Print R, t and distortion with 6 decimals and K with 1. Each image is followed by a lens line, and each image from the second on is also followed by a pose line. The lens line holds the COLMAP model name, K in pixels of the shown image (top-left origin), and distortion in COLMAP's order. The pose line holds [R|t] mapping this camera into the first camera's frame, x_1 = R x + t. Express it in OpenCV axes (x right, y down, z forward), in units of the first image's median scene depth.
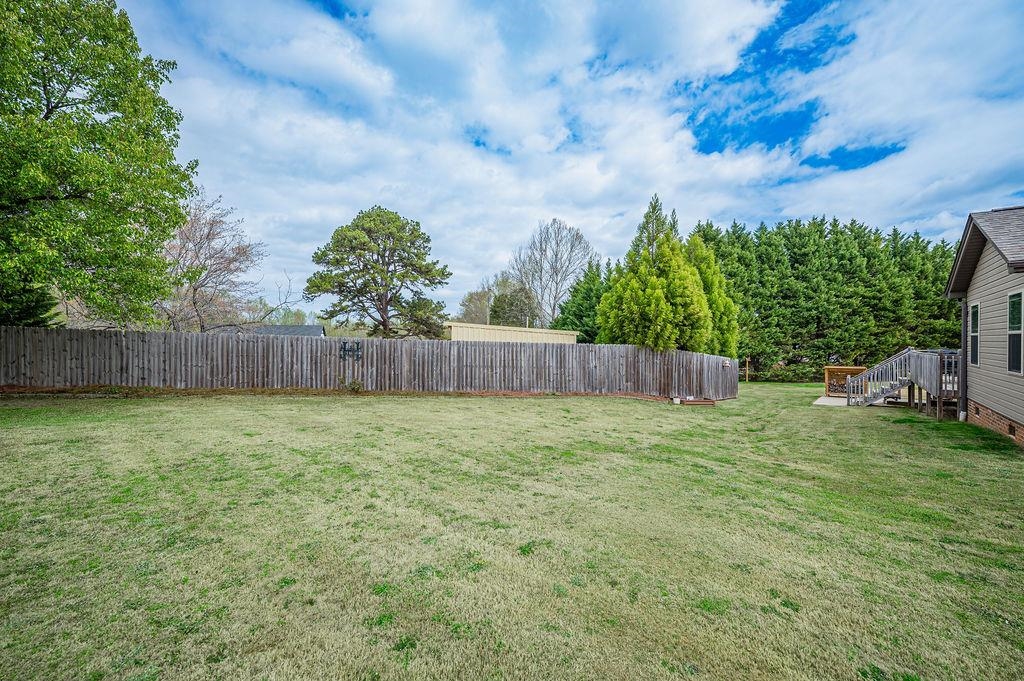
lens RADIAL K [[403.5, 0, 511.7], [0, 403.5, 338.8], [0, 0, 1]] dist [0.003920, 0.000101]
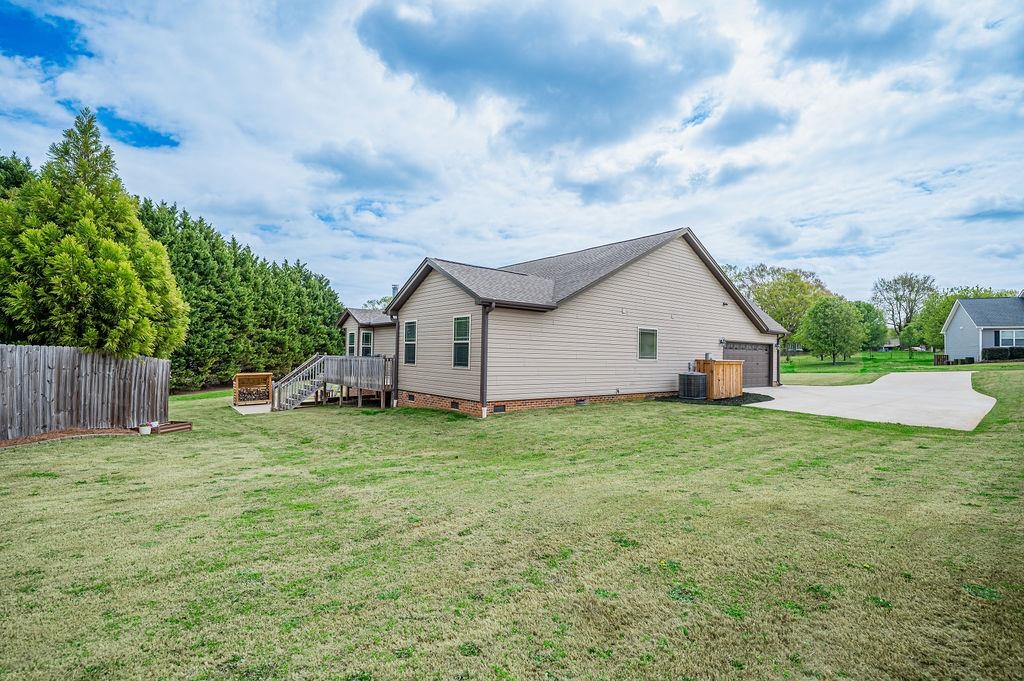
lens RADIAL K [[474.7, 0, 512.2], [0, 474.7, 346.5], [0, 0, 1]] dist [0.016643, 0.000163]
pose [[0.186752, 0.016677, 0.982266, -0.266206], [-0.017892, 0.999748, -0.013572, 0.012023], [-0.982244, -0.015040, 0.187003, 0.239480]]
